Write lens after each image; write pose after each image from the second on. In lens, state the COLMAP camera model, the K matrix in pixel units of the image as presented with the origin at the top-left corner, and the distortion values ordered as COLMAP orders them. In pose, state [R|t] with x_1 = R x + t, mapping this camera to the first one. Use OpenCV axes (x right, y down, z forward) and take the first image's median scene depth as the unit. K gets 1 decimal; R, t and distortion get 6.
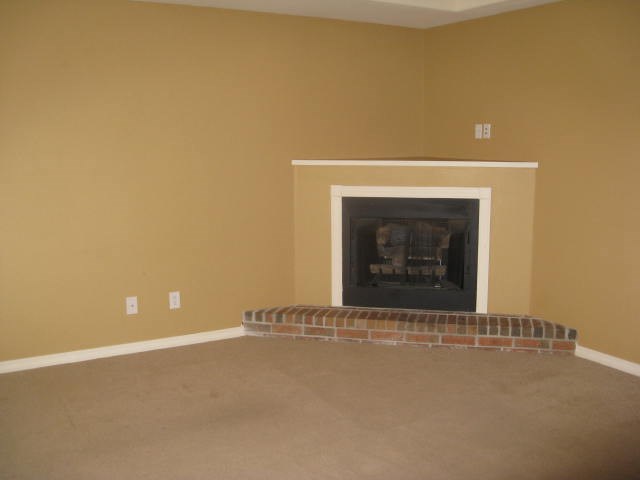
lens RADIAL K [[665.9, 0, 320.0], [0, 665.9, 240.0], [0, 0, 1]] dist [-0.136944, 0.001179]
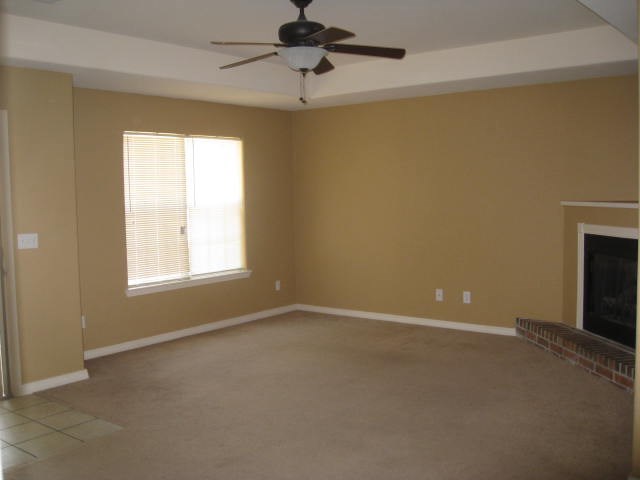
lens RADIAL K [[669.3, 0, 342.3], [0, 669.3, 239.5], [0, 0, 1]] dist [-0.003104, -0.001599]
pose [[0.378718, 0.060838, -0.923510, 0.993503], [-0.119852, 0.992659, 0.016244, -0.024319], [0.917719, 0.104533, 0.383229, 0.180787]]
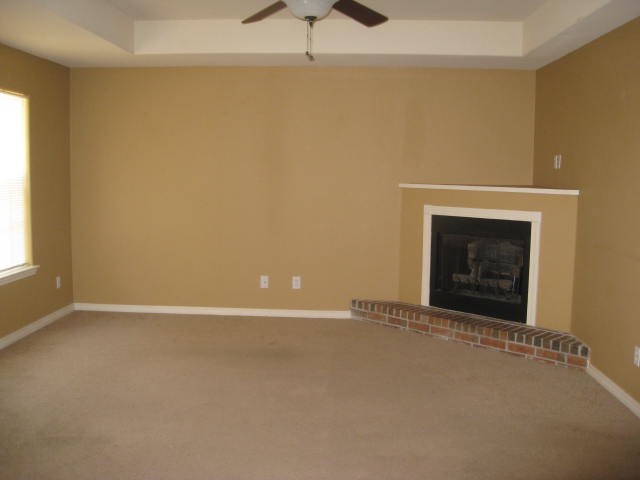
lens RADIAL K [[665.9, 0, 320.0], [0, 665.9, 240.0], [0, 0, 1]] dist [-0.136944, 0.001179]
pose [[0.833822, 0.071317, -0.547408, 0.553061], [-0.096754, 0.995150, -0.017727, 0.022960], [0.543489, 0.067745, 0.836678, -0.121068]]
